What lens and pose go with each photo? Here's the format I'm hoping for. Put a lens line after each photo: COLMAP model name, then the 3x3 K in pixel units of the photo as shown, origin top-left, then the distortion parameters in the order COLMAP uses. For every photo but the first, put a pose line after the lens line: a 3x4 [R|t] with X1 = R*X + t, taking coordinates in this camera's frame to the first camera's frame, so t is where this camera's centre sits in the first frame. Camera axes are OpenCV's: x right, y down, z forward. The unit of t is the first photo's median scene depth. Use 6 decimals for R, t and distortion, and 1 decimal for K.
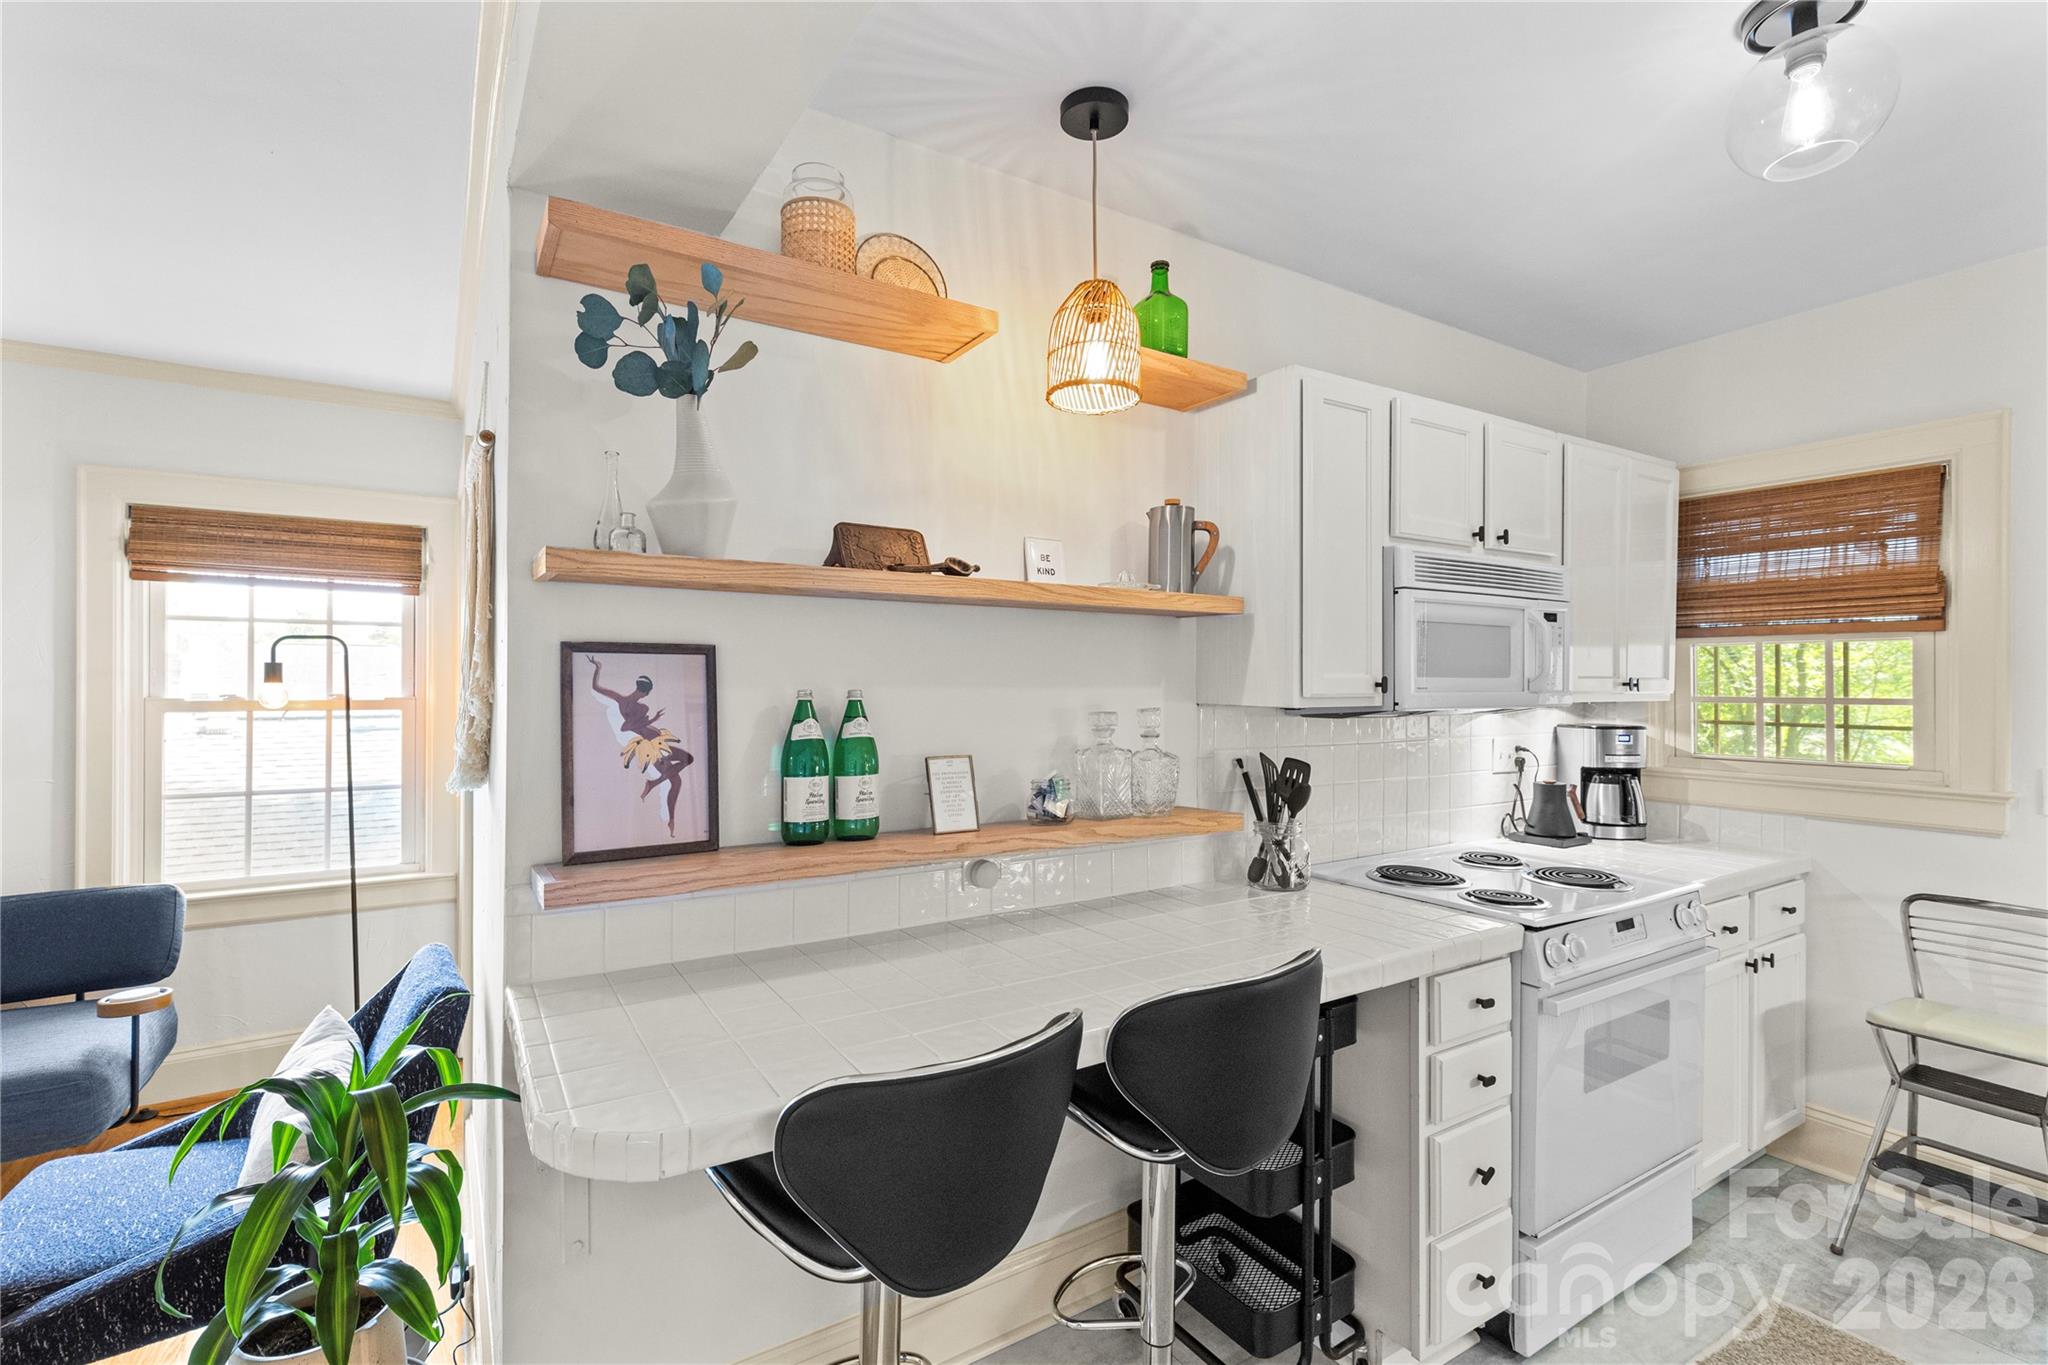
lens RADIAL K [[915.4, 0, 1011.4], [0, 915.4, 679.6], [0, 0, 1]] dist [0.000289, 0.000061]
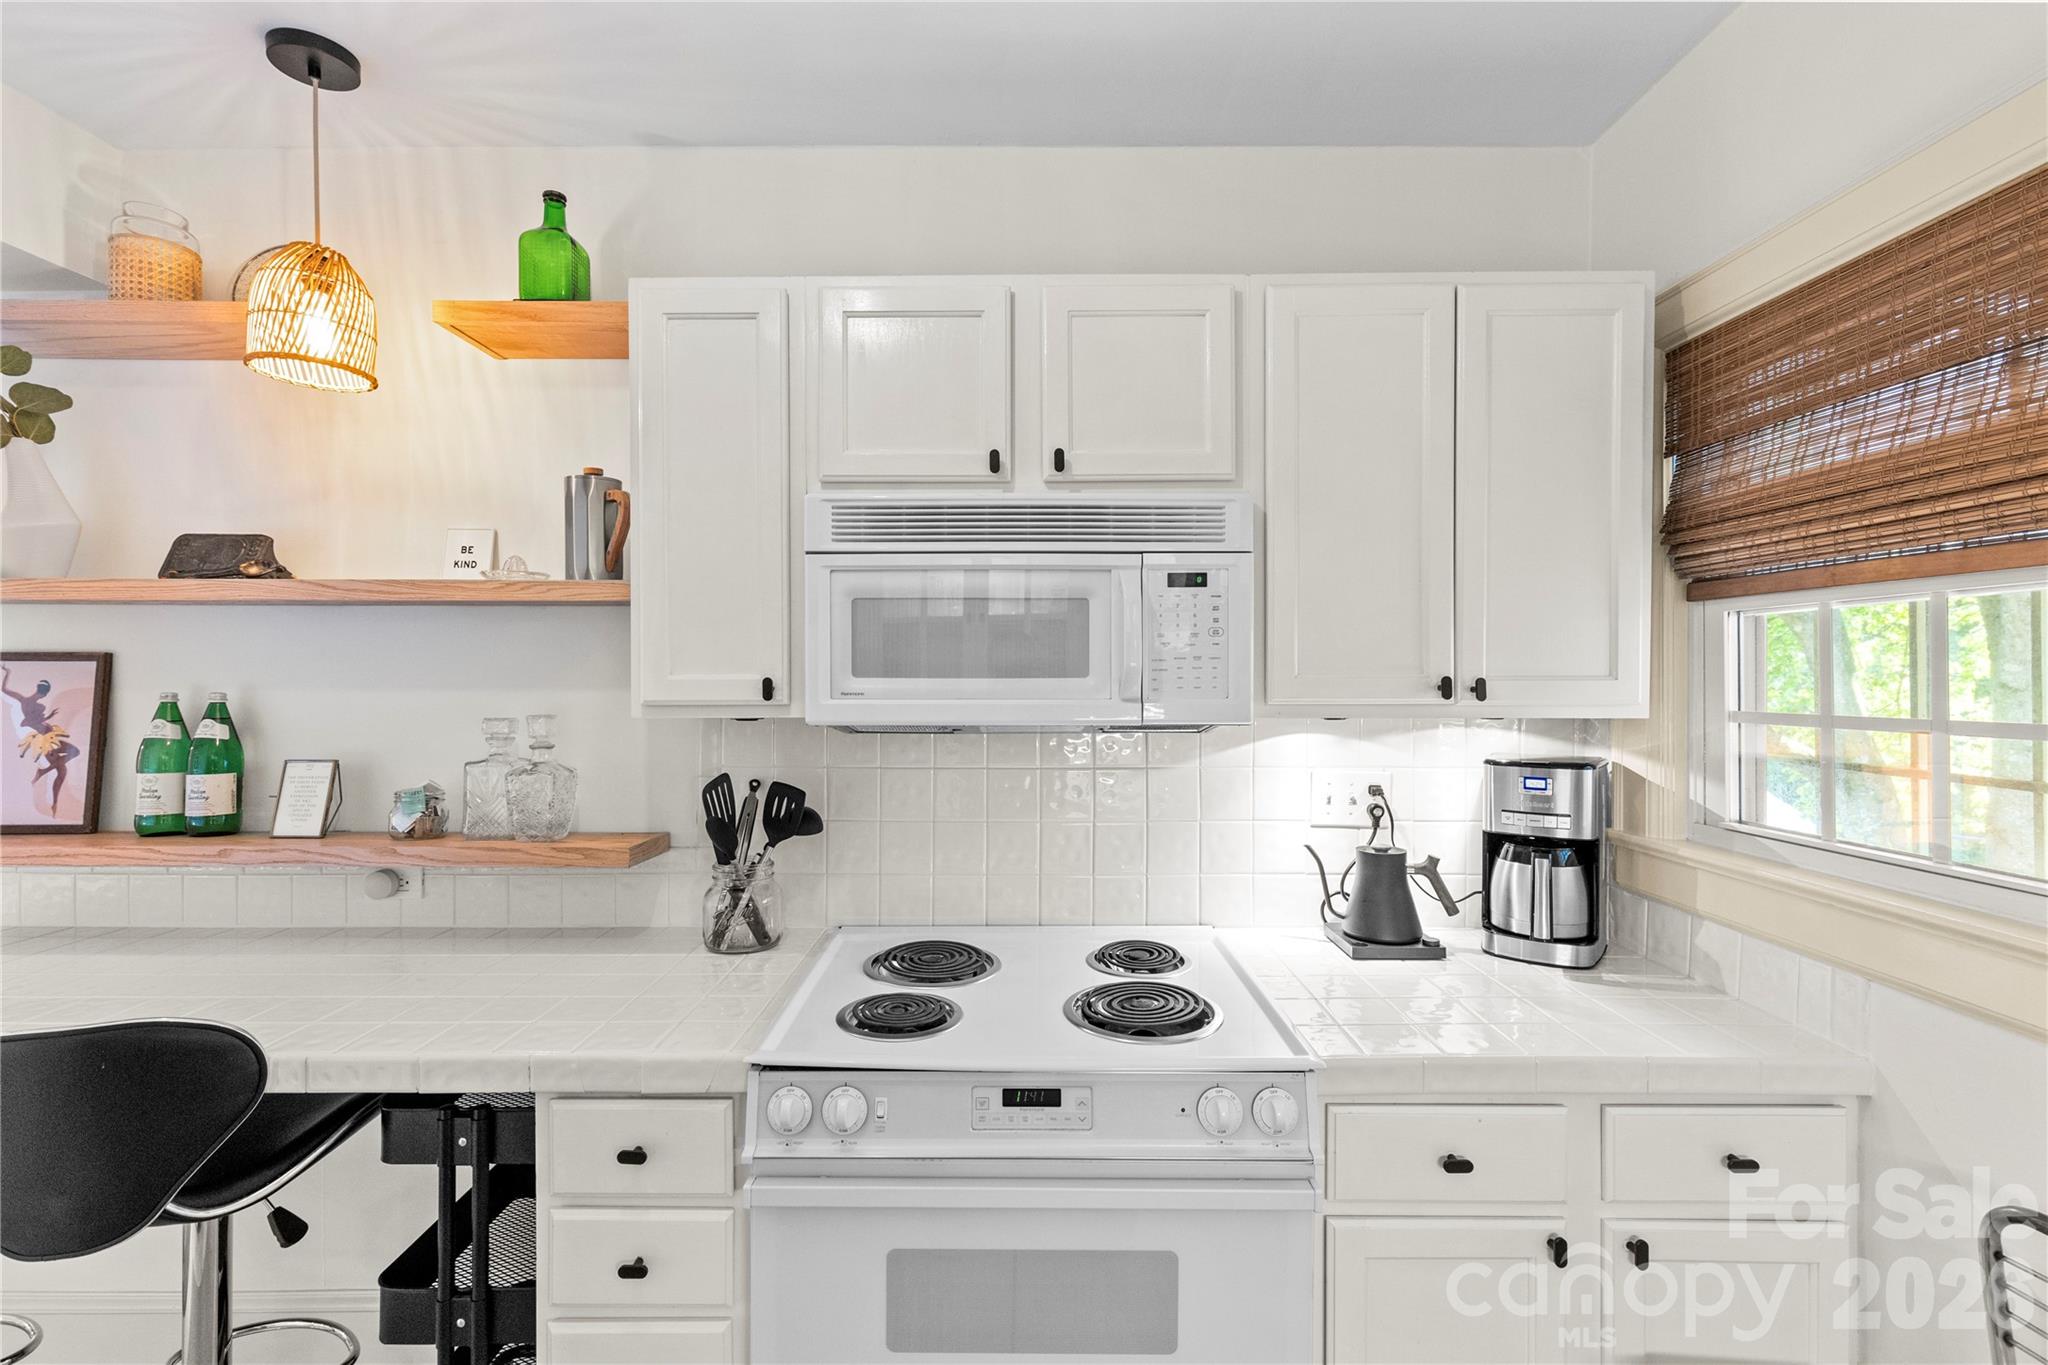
lens RADIAL K [[920.1, 0, 1017.3], [0, 920.1, 678.8], [0, 0, 1]] dist [-0.000698, 0.000480]
pose [[0.850562, -0.001646, -0.525872, 0.945136], [0.002638, 0.999996, 0.001137, -0.002704], [0.525868, -0.002354, 0.850563, 0.477890]]
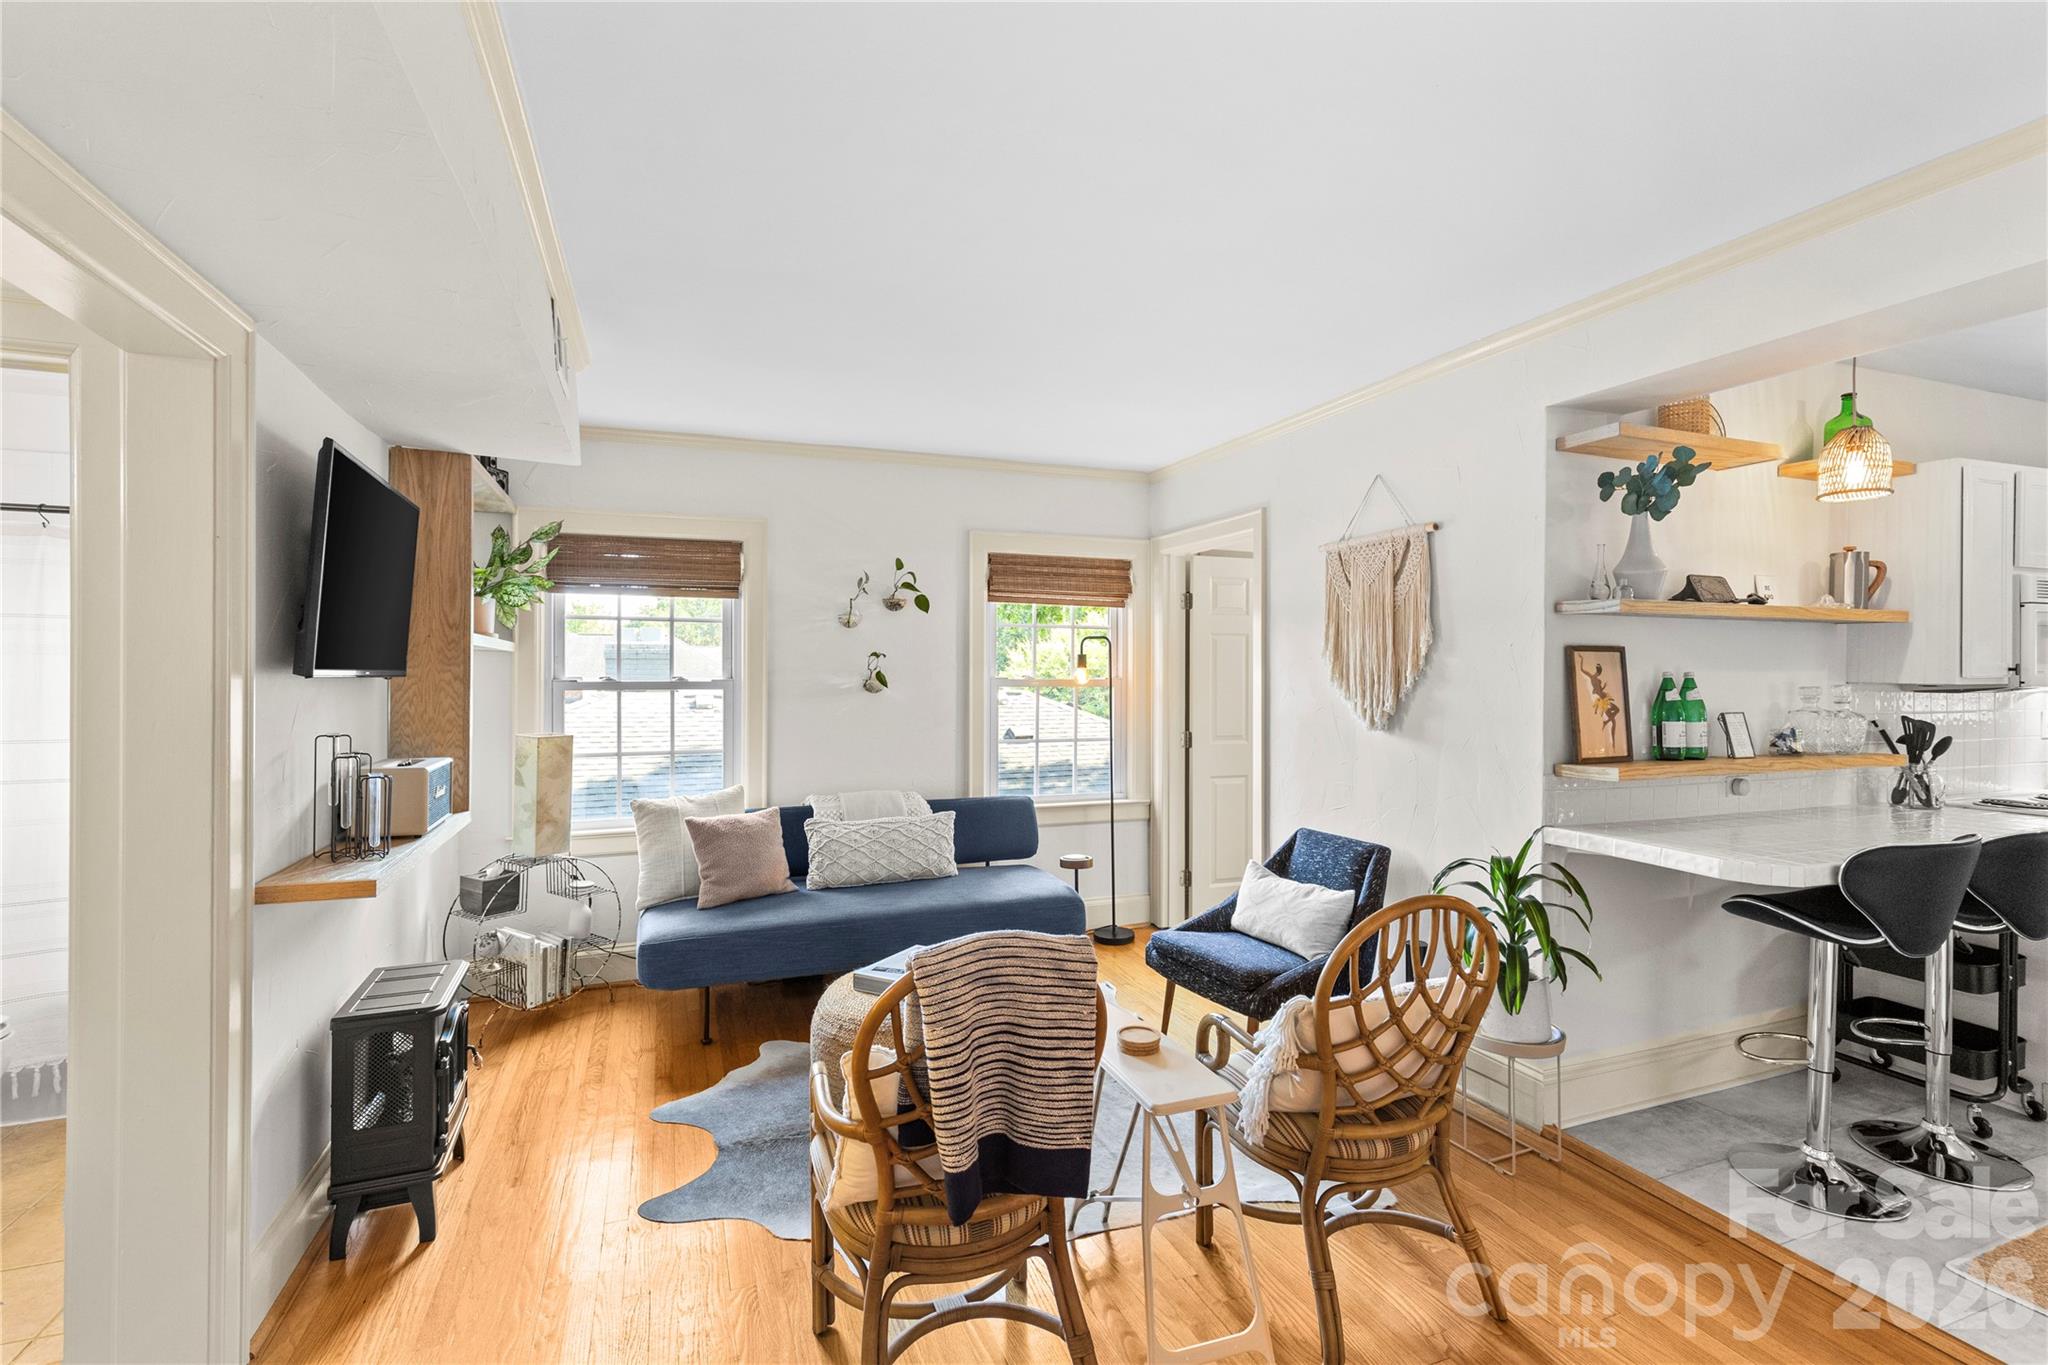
lens RADIAL K [[919.5, 0, 1016.8], [0, 919.5, 671.0], [0, 0, 1]] dist [0.001485, 0.000469]
pose [[0.980844, 0.001330, -0.194790, -0.867398], [-0.000277, 0.999985, 0.005432, 0.000351], [0.194794, -0.005274, 0.980830, -0.753248]]
